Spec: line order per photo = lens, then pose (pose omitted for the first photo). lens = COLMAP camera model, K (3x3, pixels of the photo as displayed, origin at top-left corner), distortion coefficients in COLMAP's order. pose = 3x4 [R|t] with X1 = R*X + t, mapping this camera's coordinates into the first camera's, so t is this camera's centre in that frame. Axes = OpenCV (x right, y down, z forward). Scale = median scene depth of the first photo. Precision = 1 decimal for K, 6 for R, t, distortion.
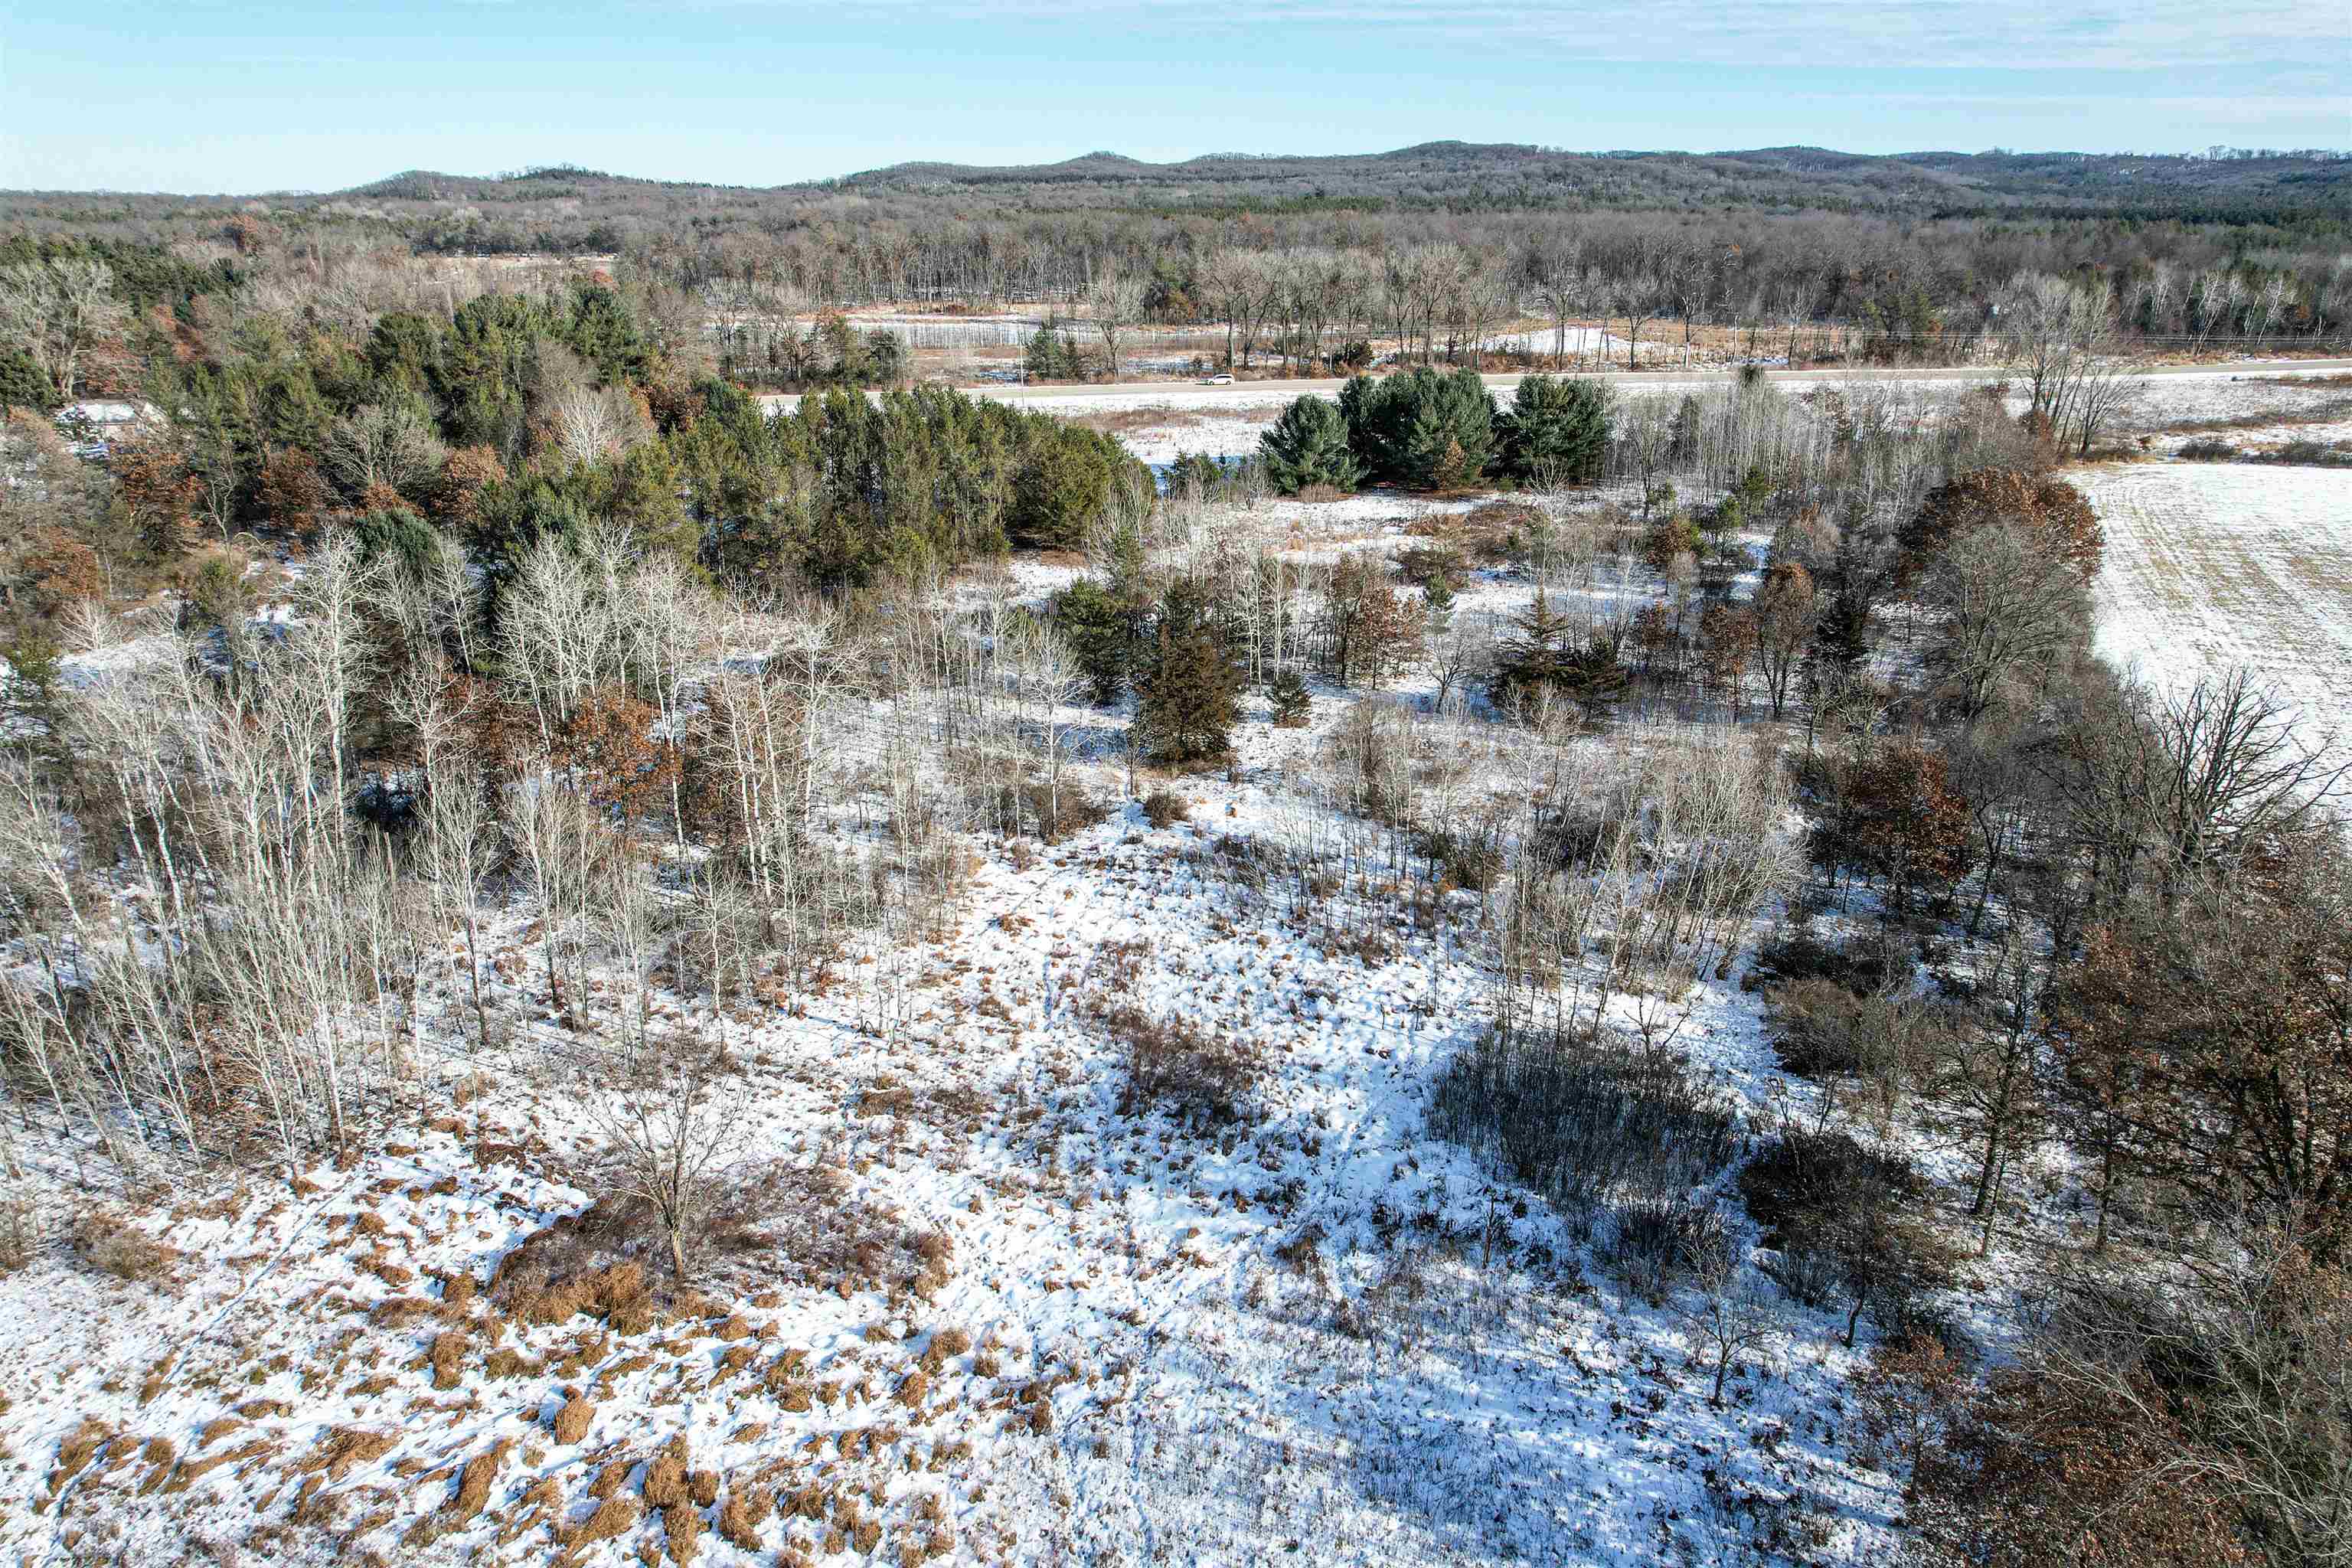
lens RADIAL K [[1504.5, 0, 1192.9], [0, 1504.5, 790.7], [0, 0, 1]] dist [-0.075872, 0.065159]
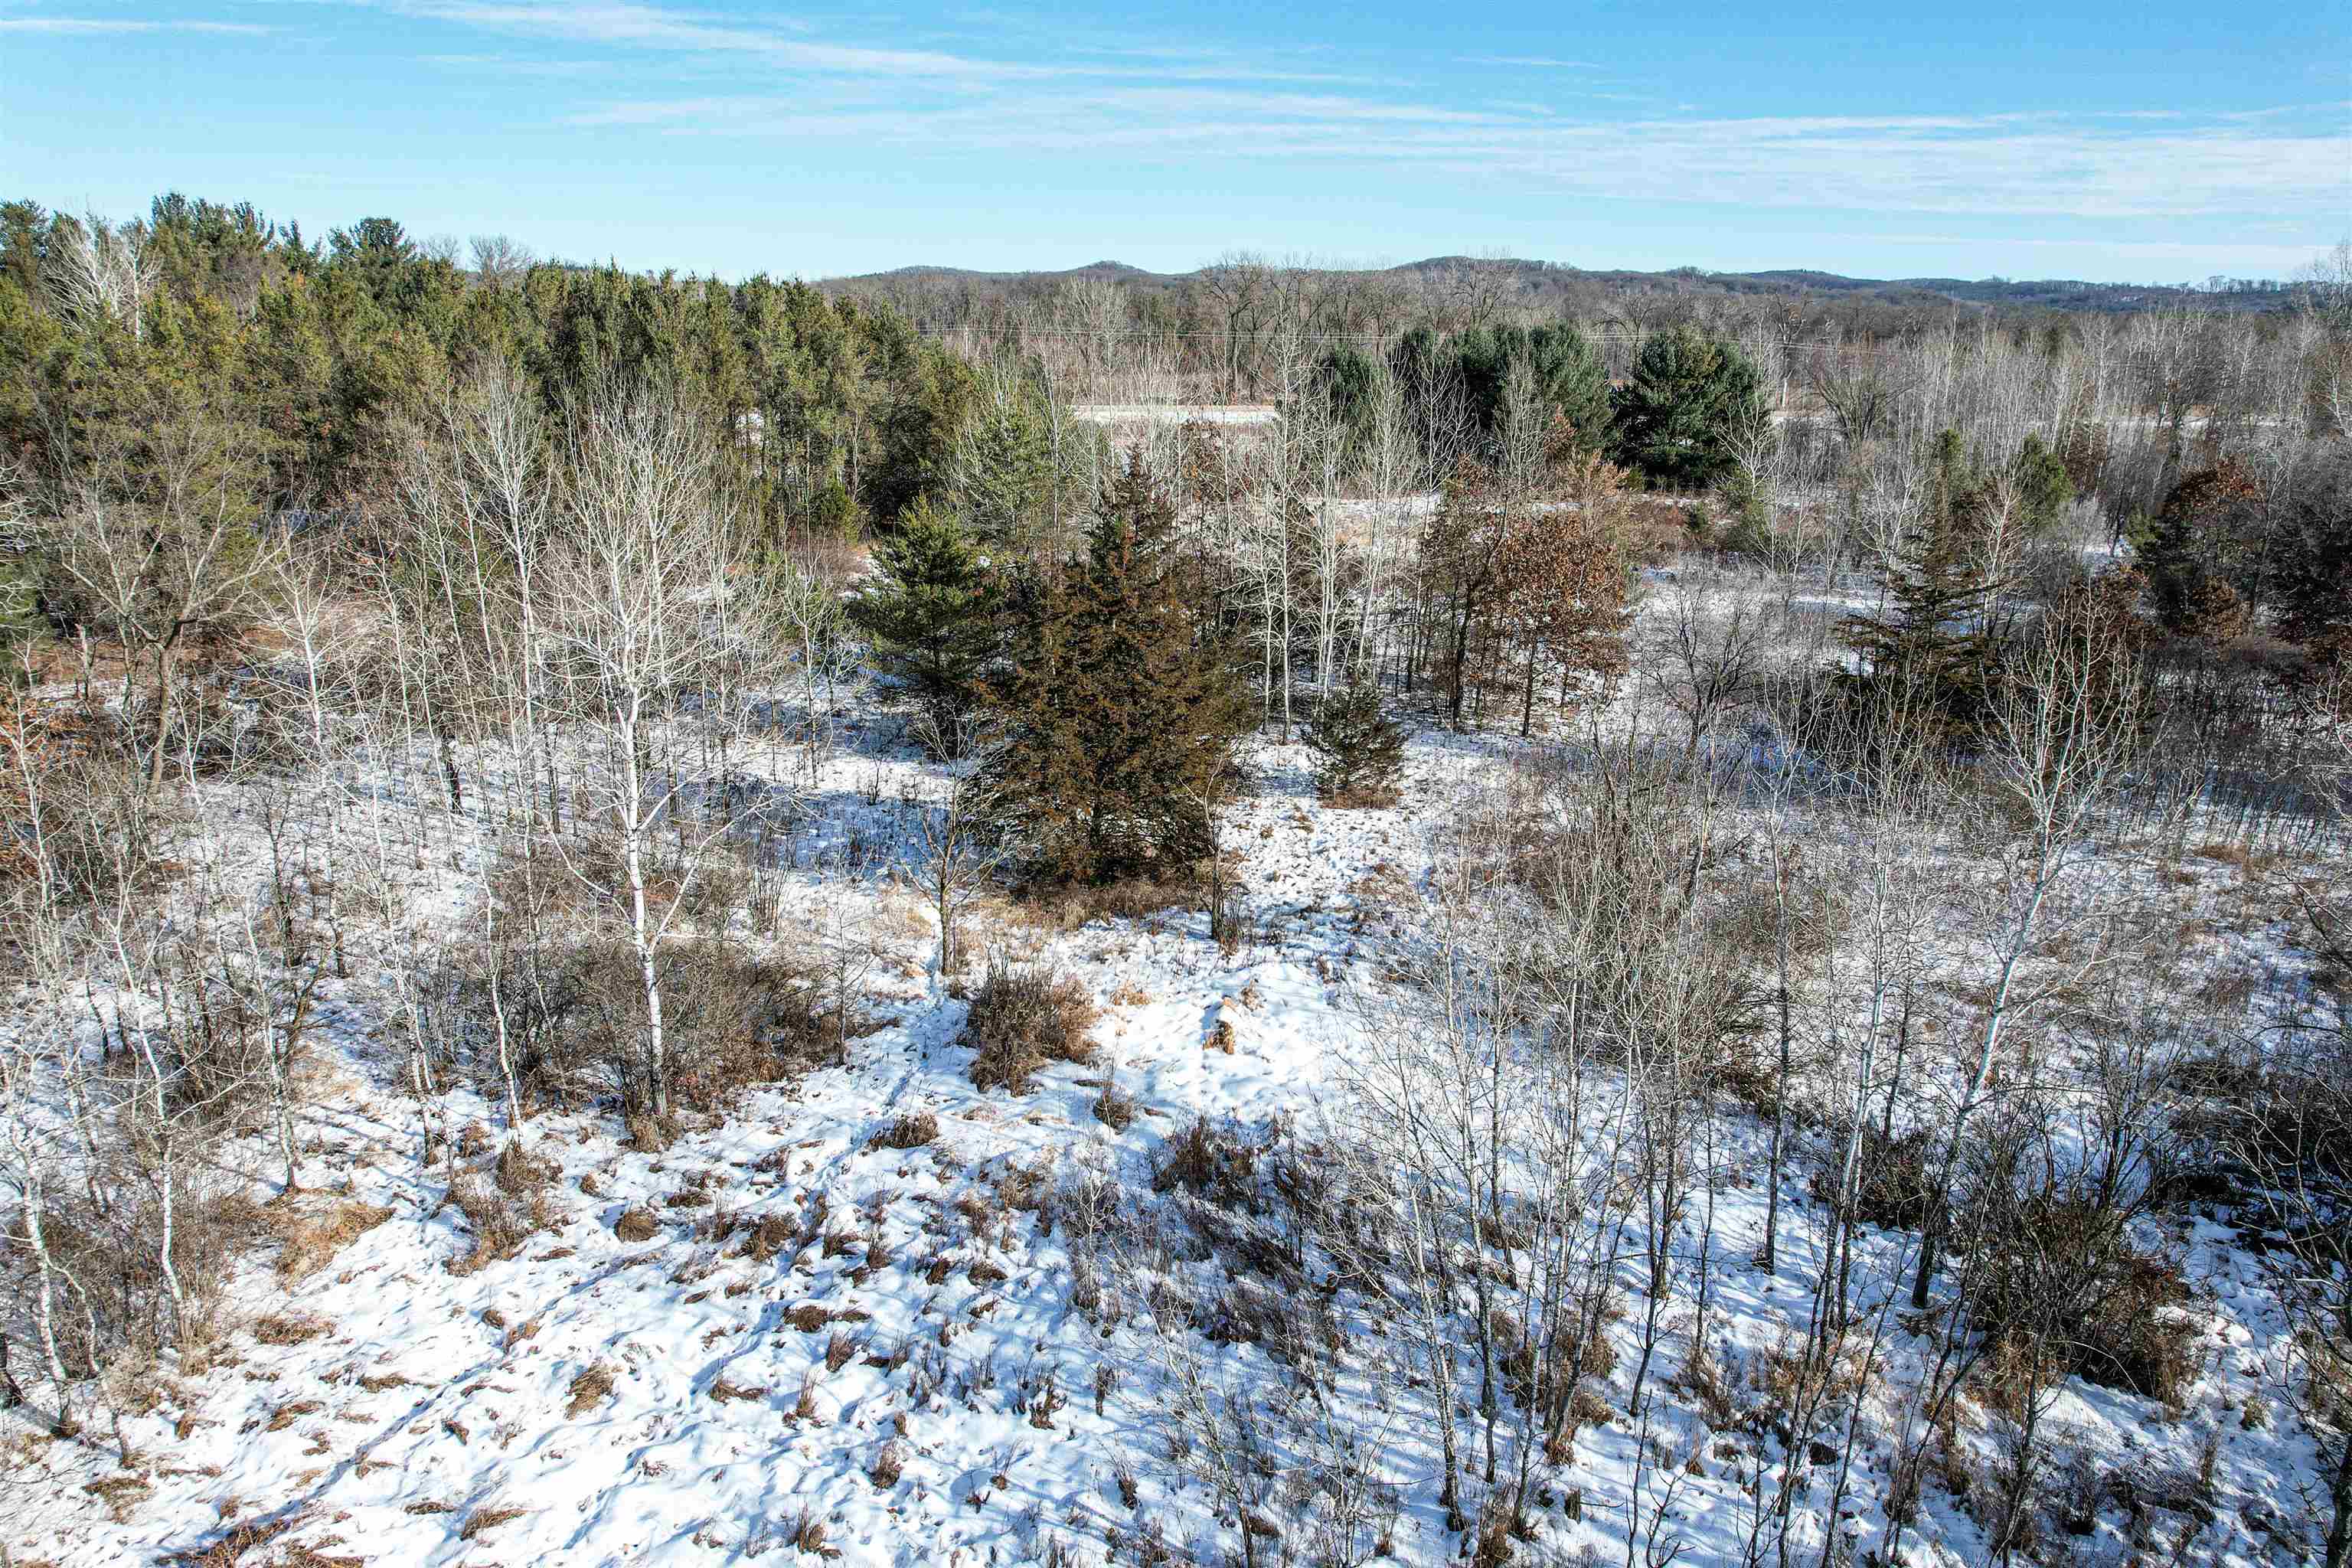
lens RADIAL K [[1504.5, 0, 1192.9], [0, 1504.5, 790.7], [0, 0, 1]] dist [-0.075872, 0.065159]
pose [[0.999862, 0.016577, 0.001058, 0.017596], [-0.016451, 0.997054, -0.074912, -0.015032], [-0.002296, 0.074884, 0.997190, 0.619414]]
